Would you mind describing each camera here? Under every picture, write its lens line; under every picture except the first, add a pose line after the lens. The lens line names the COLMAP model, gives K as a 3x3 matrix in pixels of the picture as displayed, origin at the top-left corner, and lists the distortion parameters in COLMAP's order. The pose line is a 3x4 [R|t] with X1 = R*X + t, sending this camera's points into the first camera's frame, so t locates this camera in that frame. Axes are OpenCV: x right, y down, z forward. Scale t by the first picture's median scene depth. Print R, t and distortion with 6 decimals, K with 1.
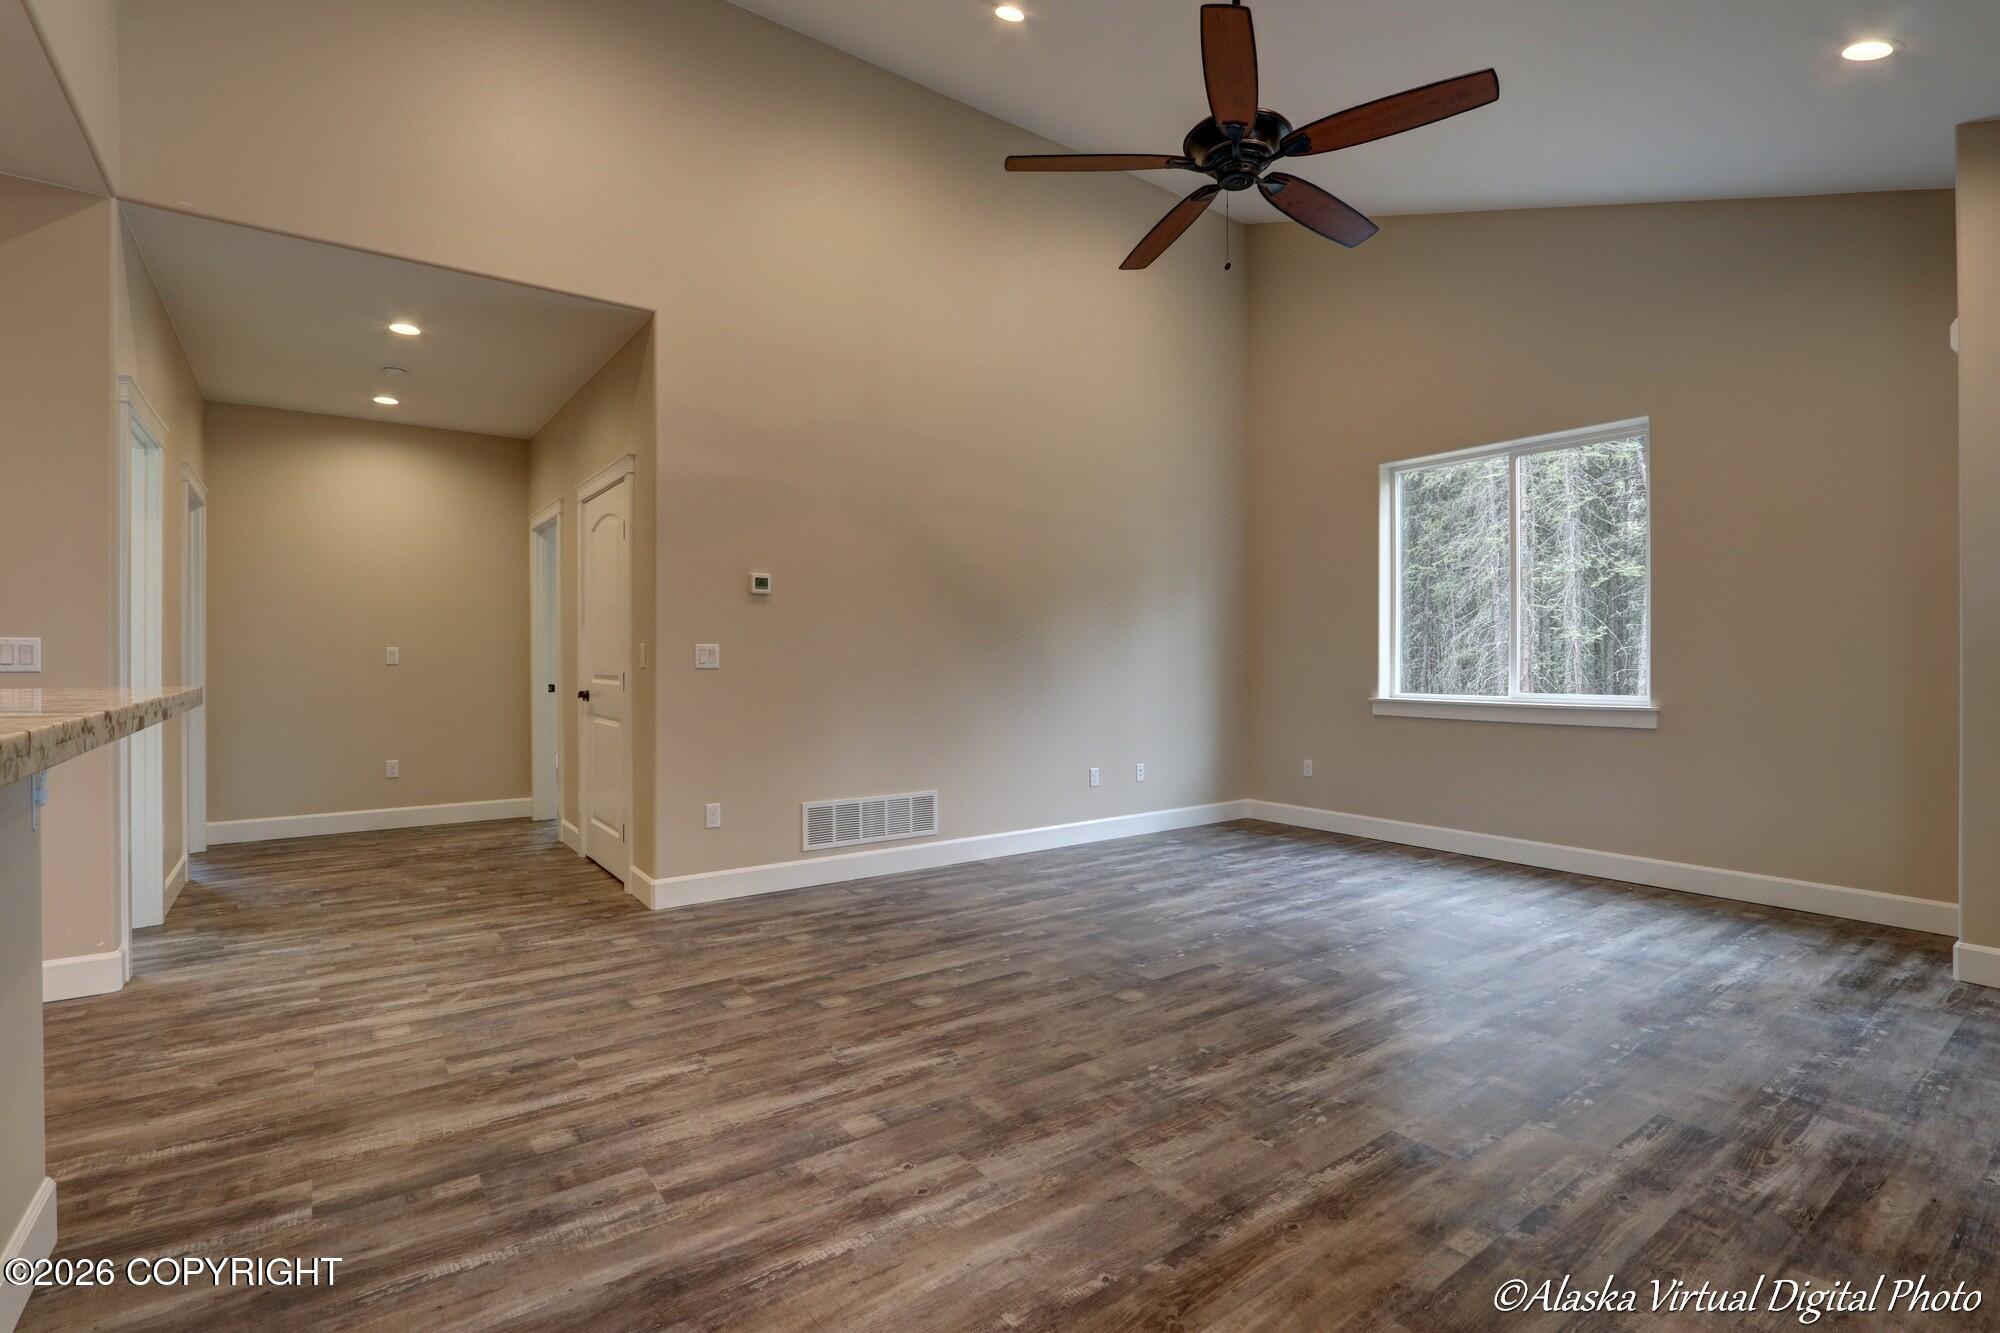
lens RADIAL K [[926.6, 0, 1000.0], [0, 926.6, 666.5], [0, 0, 1]] dist [-0.017028, 0.000165]
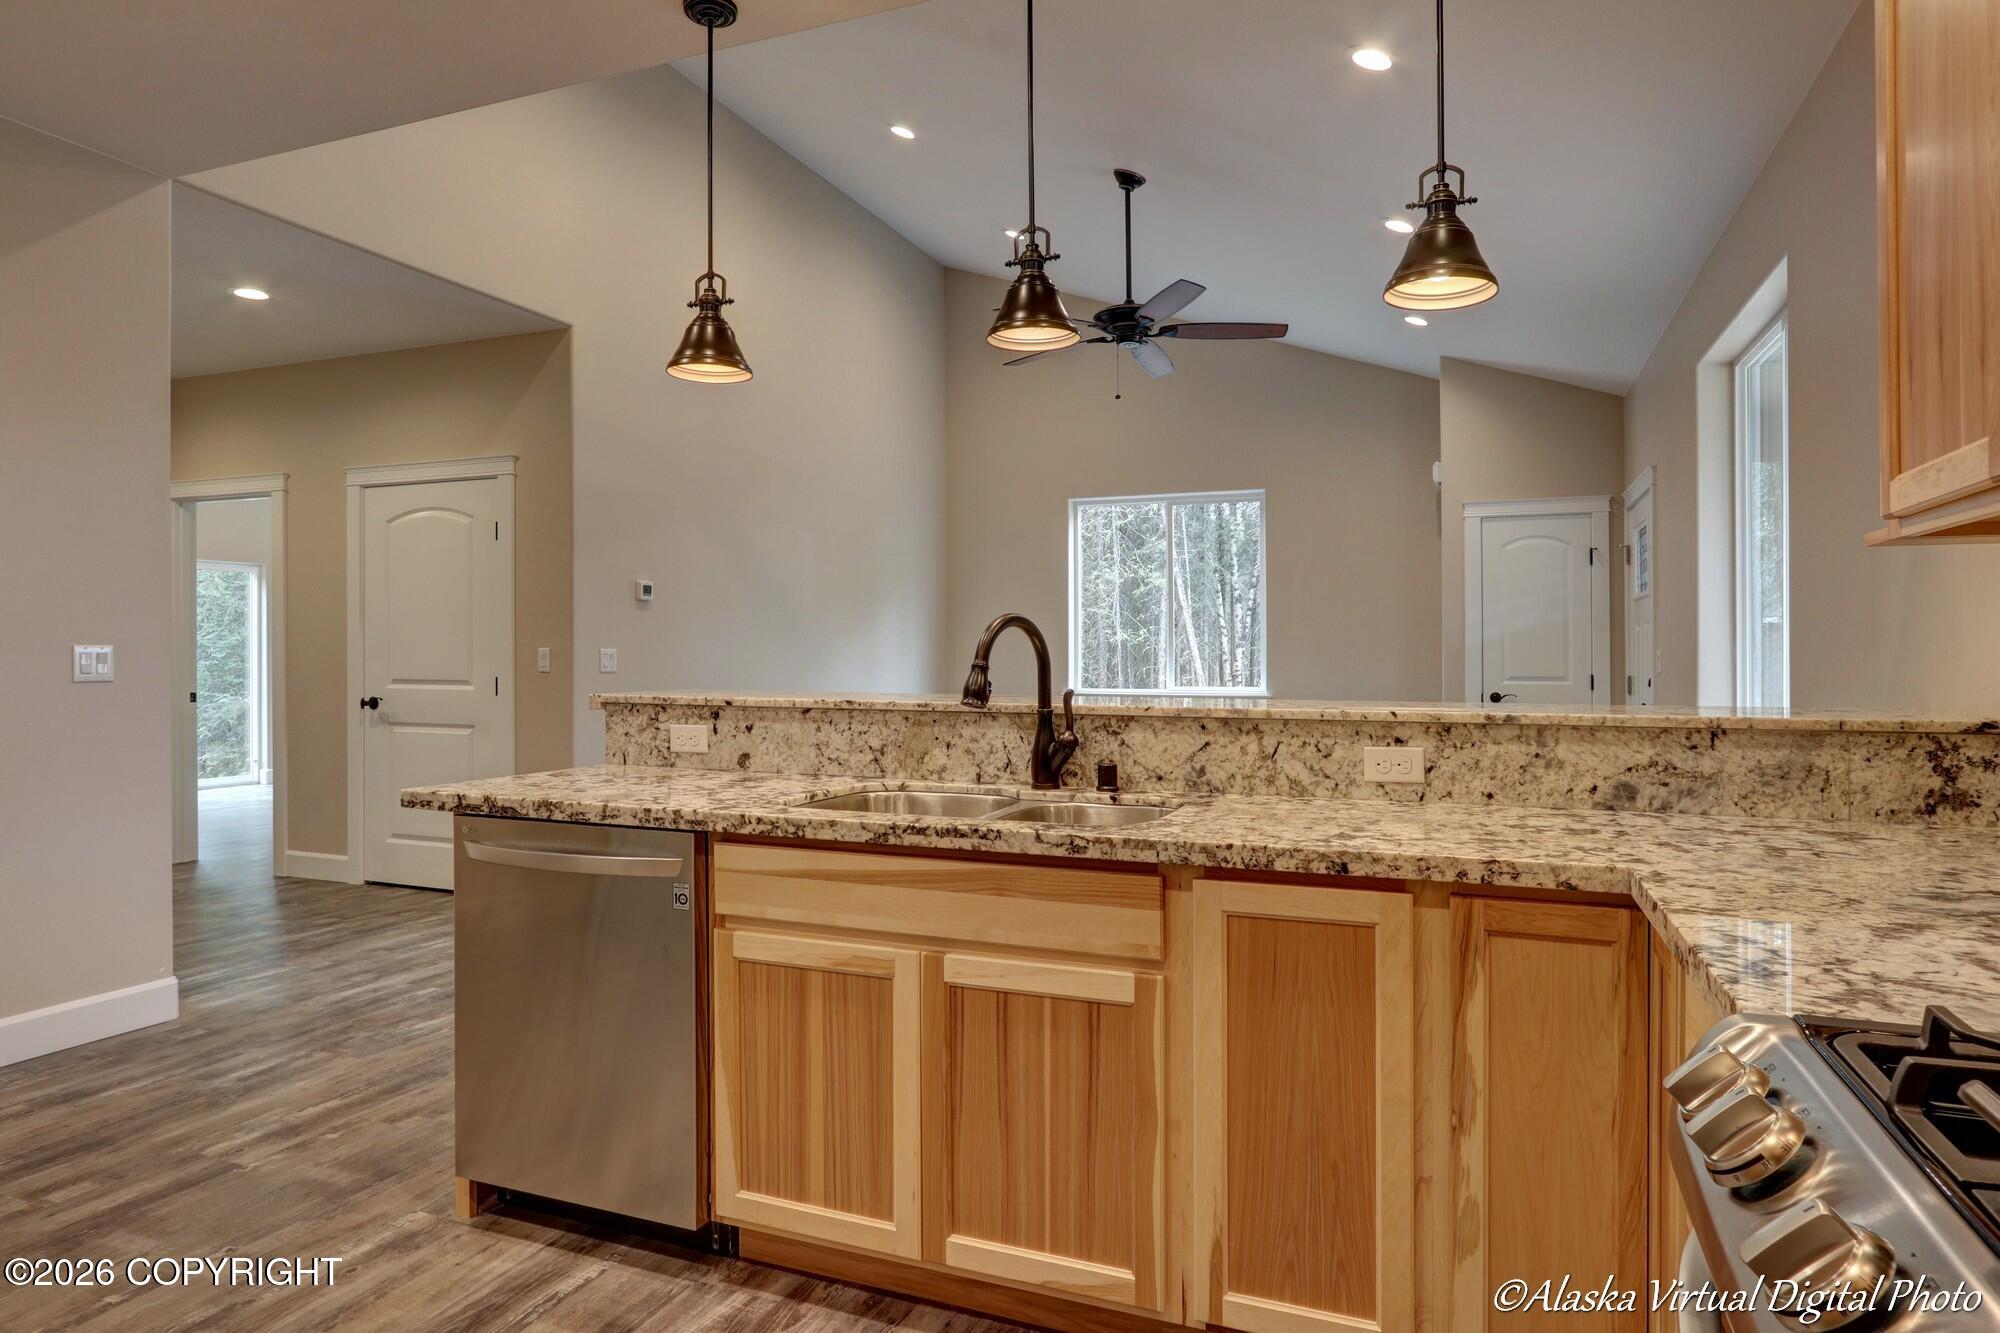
lens RADIAL K [[1167.8, 0, 996.2], [0, 1167.8, 661.0], [0, 0, 1]] dist [-0.042814, 0.043665]
pose [[0.853178, -0.001945, 0.521617, -0.867852], [0.002787, 0.999996, -0.000830, -0.011263], [-0.521613, 0.002162, 0.853180, -0.469651]]
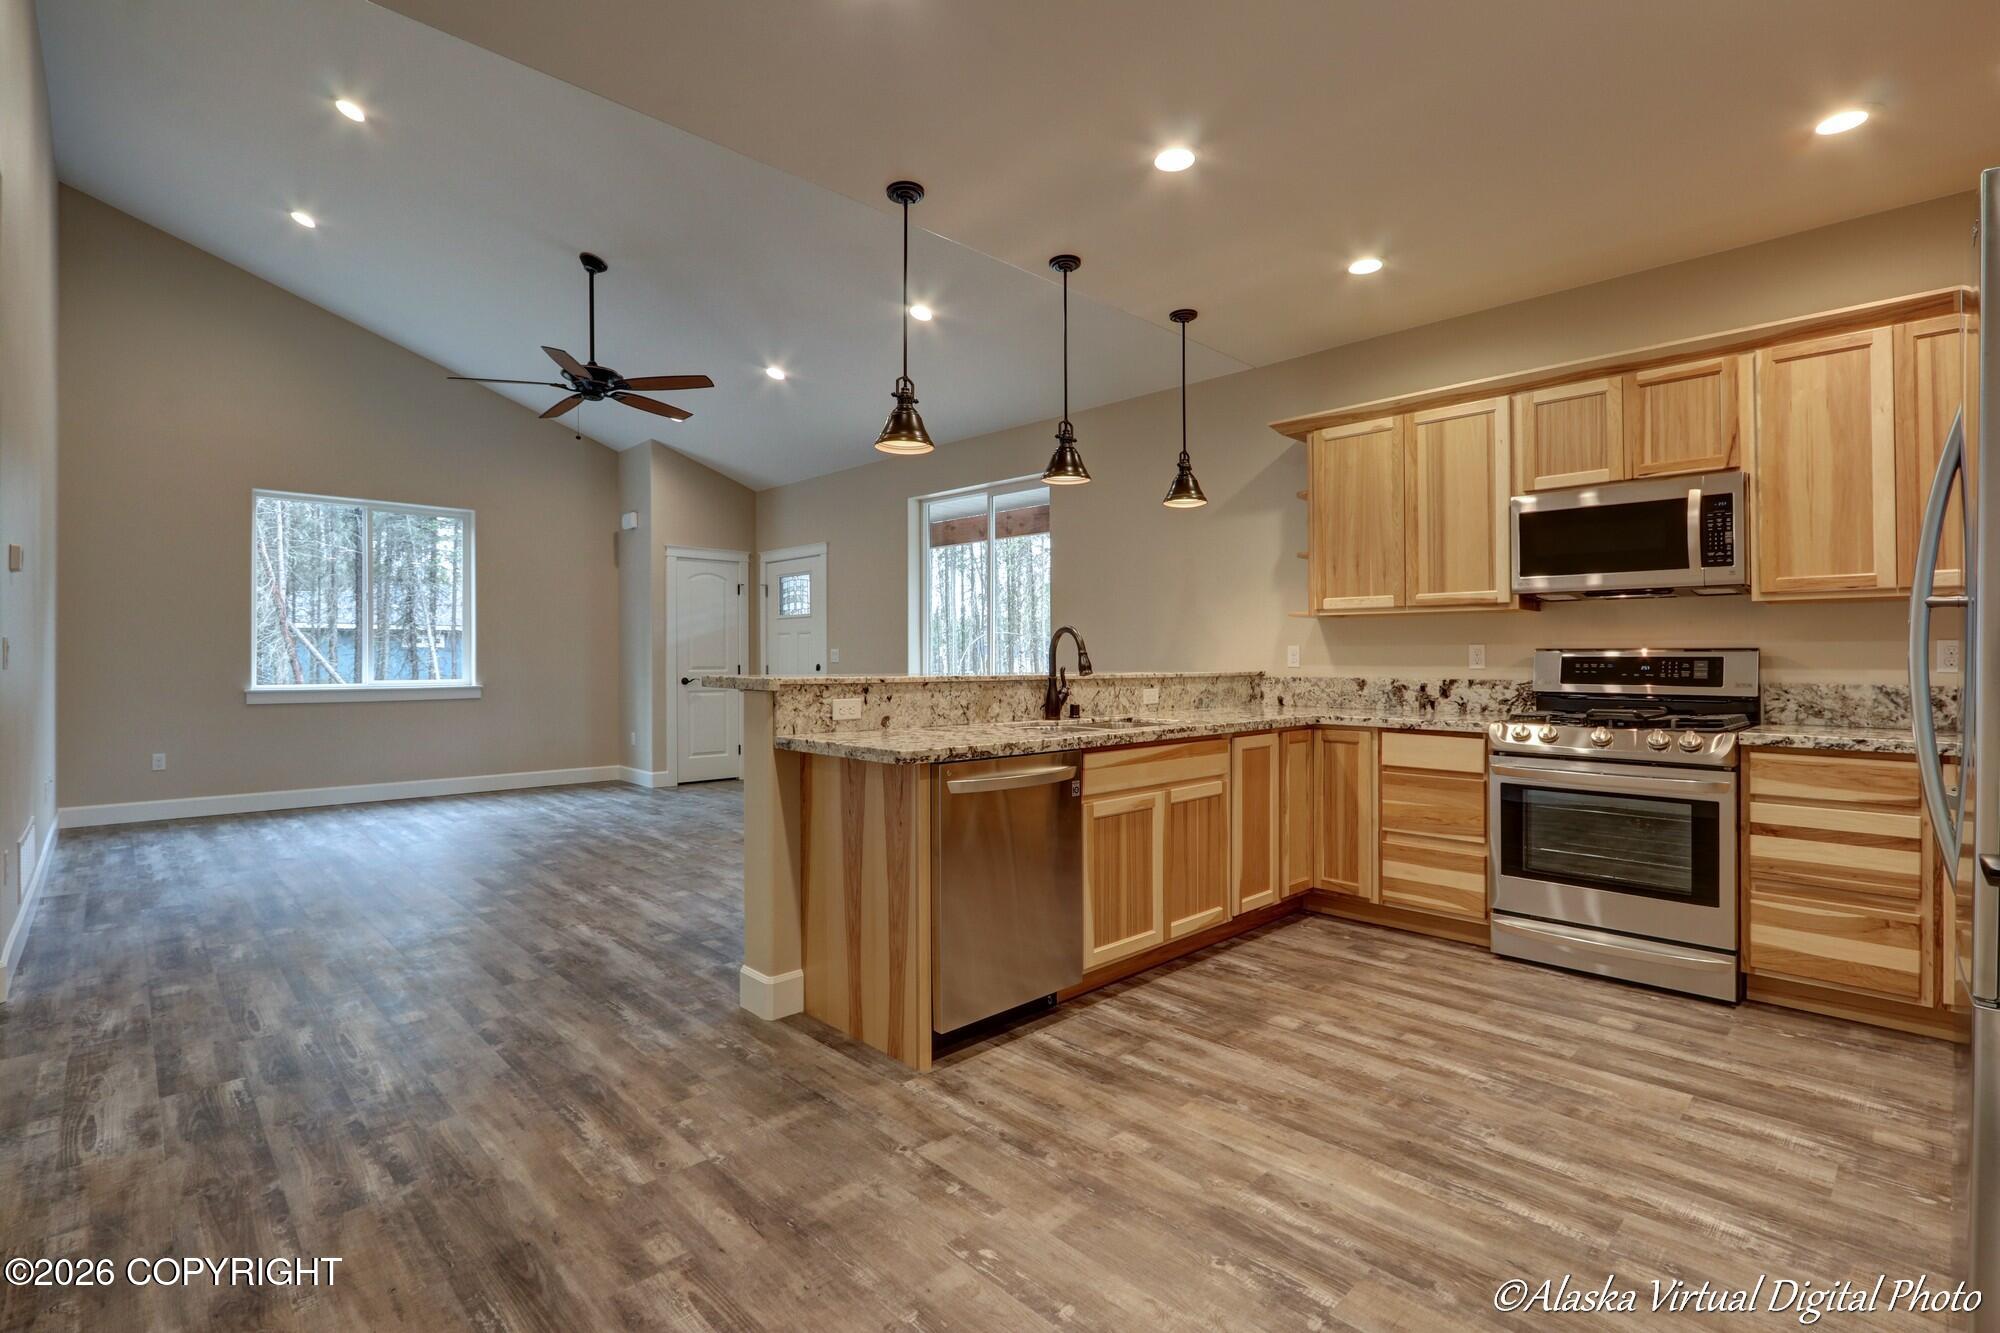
lens RADIAL K [[922.5, 0, 996.7], [0, 922.5, 655.3], [0, 0, 1]] dist [-0.016455, 0.000931]
pose [[-0.131420, 0.001232, 0.991326, -1.587800], [0.004719, 0.999989, -0.000617, -0.006509], [-0.991316, 0.004597, -0.131424, 0.427106]]
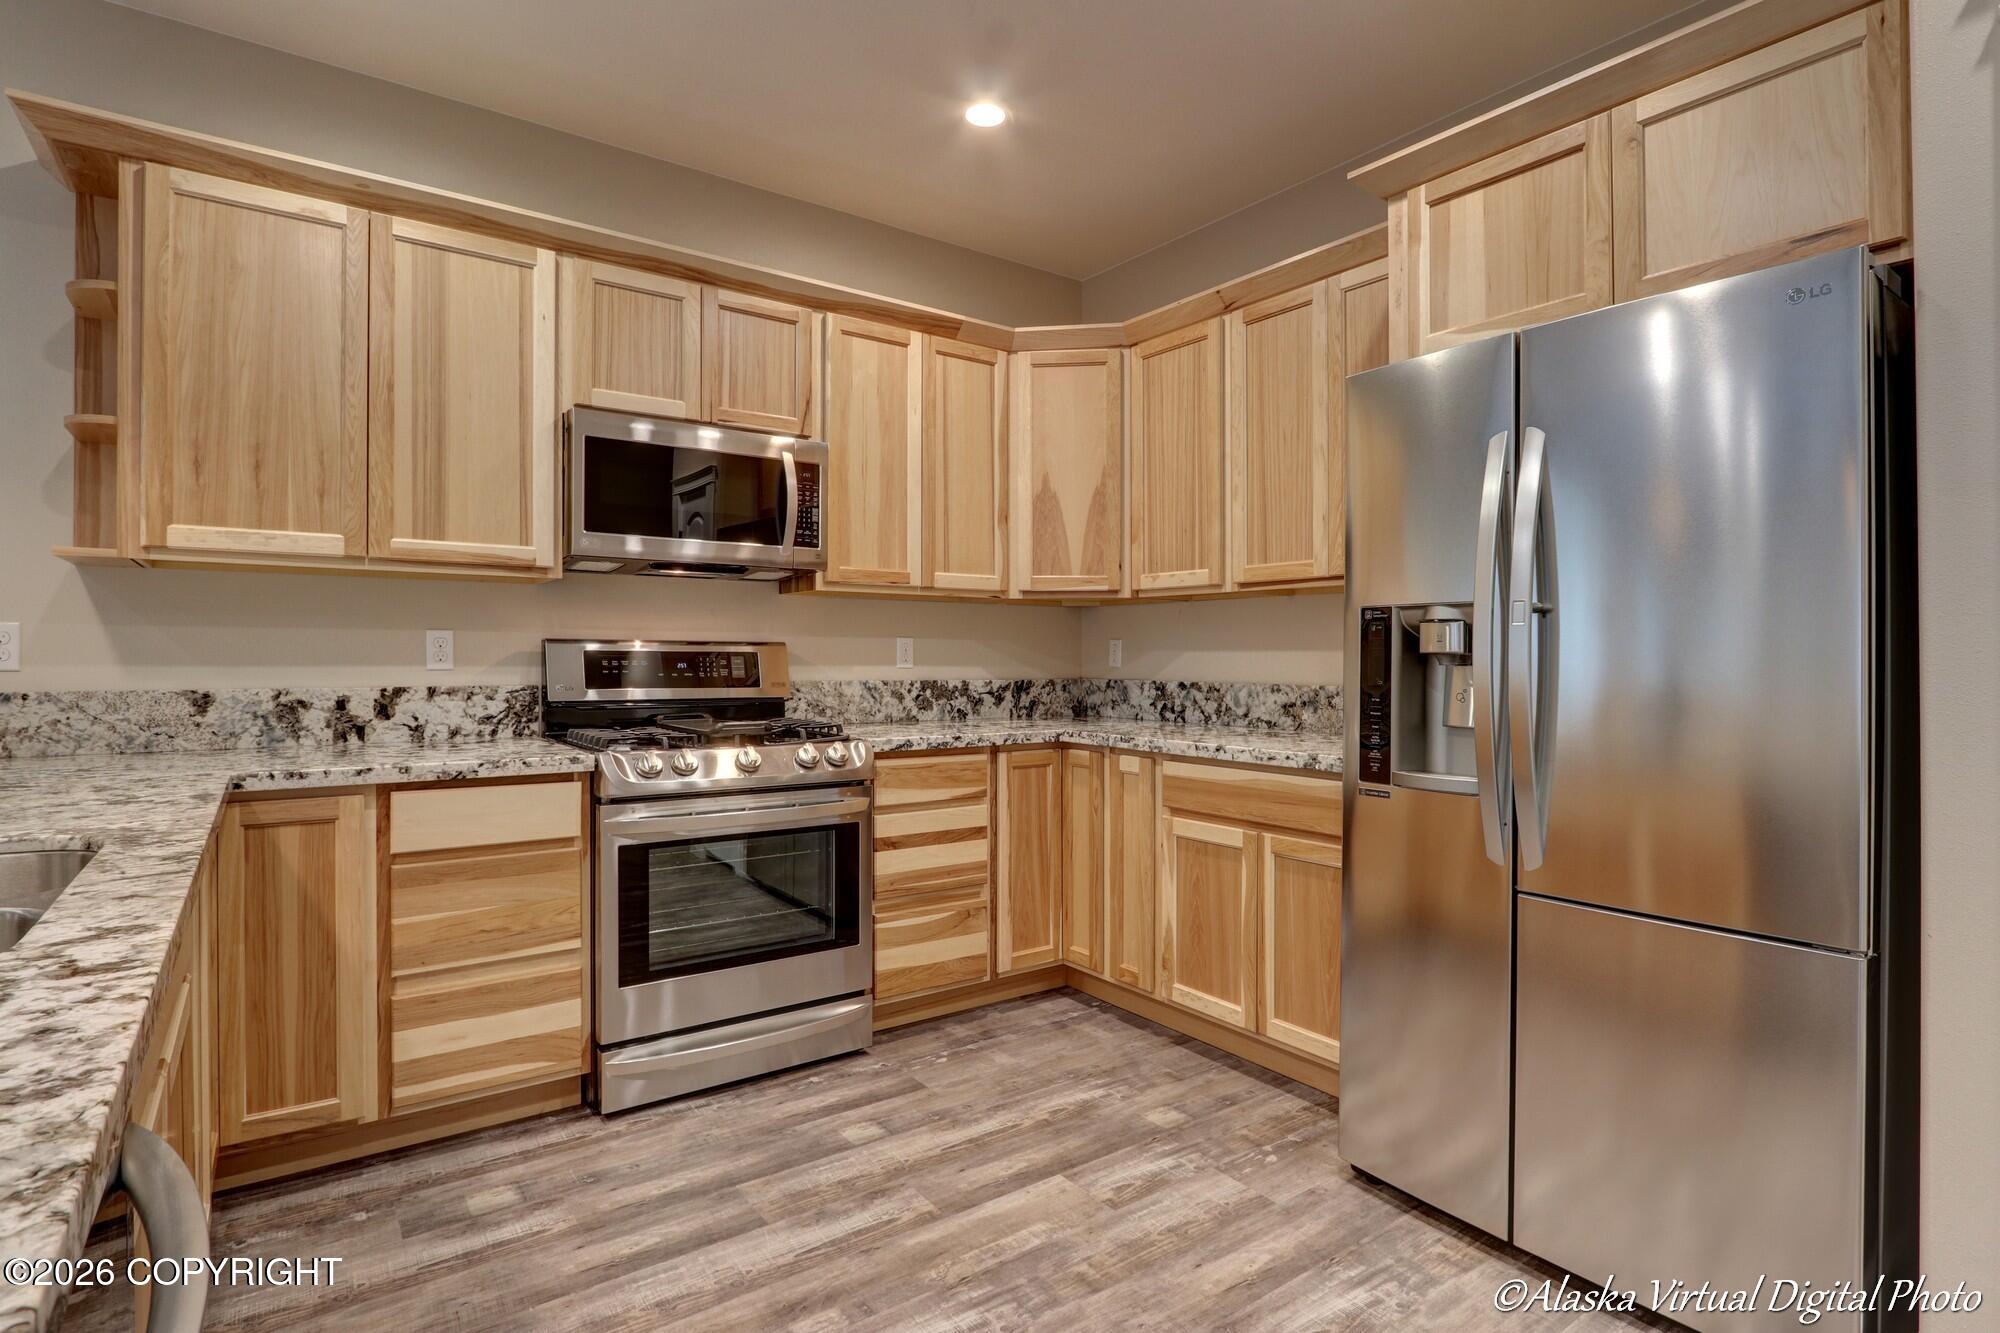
lens RADIAL K [[1001.8, 0, 993.0], [0, 1001.8, 651.9], [0, 0, 1]] dist [-0.013383, 0.001843]
pose [[-0.999922, -0.007424, 0.010027, -0.863779], [-0.007412, 0.999972, 0.001250, -0.004706], [-0.010036, 0.001175, -0.999949, 0.454875]]
